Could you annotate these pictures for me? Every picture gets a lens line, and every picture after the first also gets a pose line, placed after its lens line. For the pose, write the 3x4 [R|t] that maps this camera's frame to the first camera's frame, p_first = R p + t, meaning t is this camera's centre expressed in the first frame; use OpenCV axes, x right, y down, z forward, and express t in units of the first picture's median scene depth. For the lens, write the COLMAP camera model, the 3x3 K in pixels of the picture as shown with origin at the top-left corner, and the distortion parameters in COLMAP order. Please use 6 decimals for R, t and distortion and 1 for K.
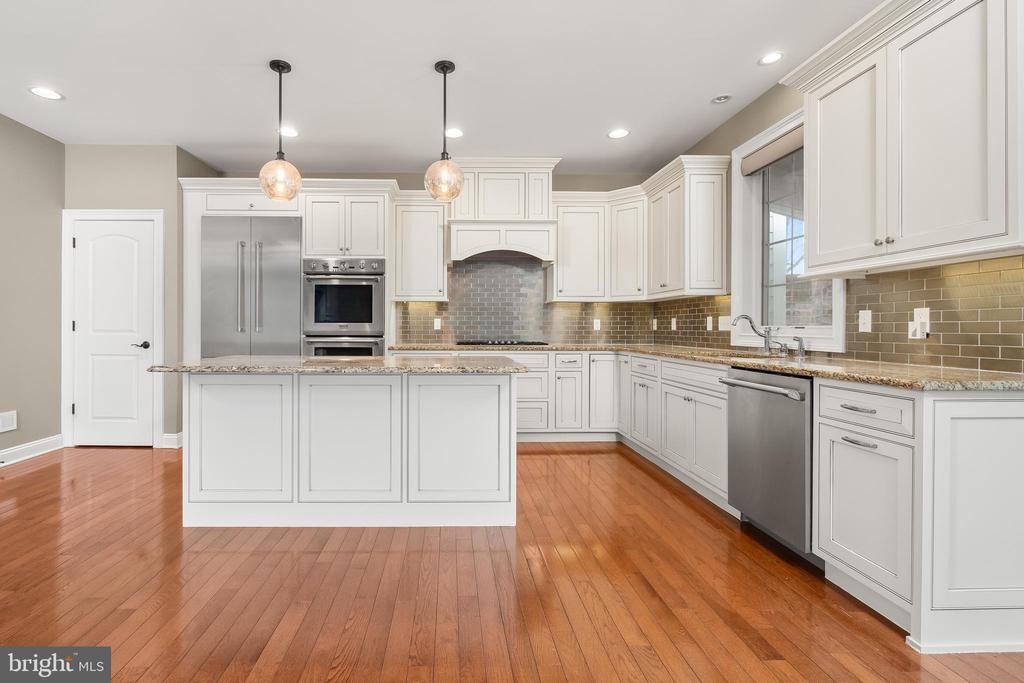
lens RADIAL K [[477.1, 0, 462.4], [0, 477.1, 330.1], [0, 0, 1]] dist [-0.002660, -0.000109]
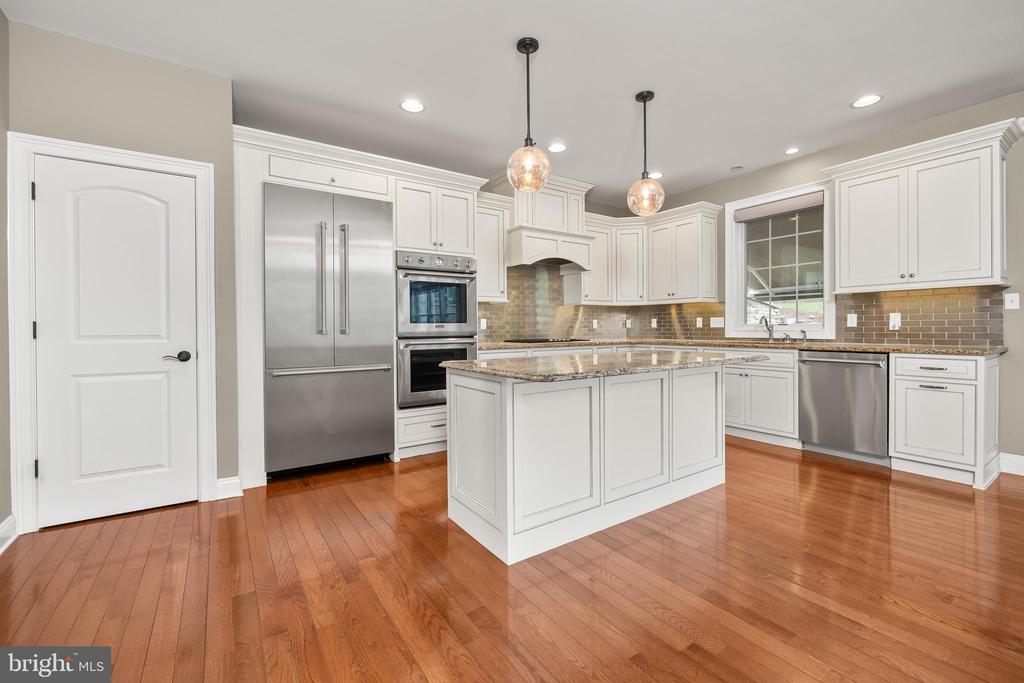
lens RADIAL K [[433.2, 0, 509.7], [0, 433.2, 329.8], [0, 0, 1]] dist [-0.002603, -0.000410]
pose [[0.836777, -0.012581, 0.547400, -0.608005], [0.012793, 0.999912, 0.003426, -0.003039], [-0.547395, 0.004136, 0.836864, 0.217424]]
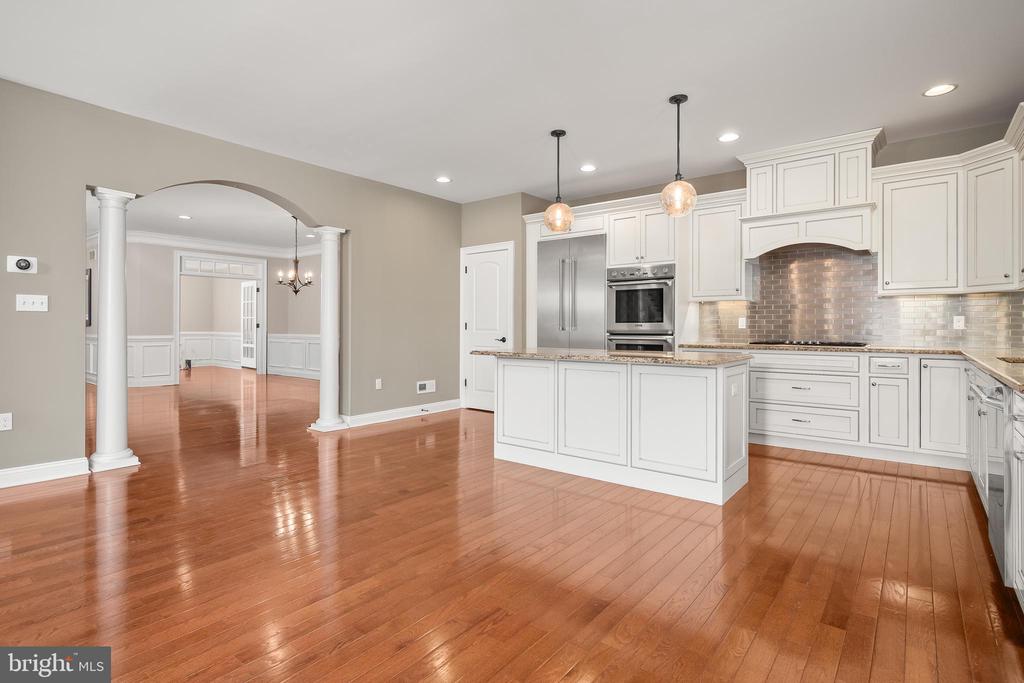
lens RADIAL K [[511.5, 0, 510.6], [0, 511.5, 328.6], [0, 0, 1]] dist [0.001903, 0.000309]
pose [[0.775831, -0.000041, -0.630941, 0.287411], [-0.001629, 0.999997, -0.002068, 0.001885], [0.630939, 0.002633, 0.775828, -0.139873]]
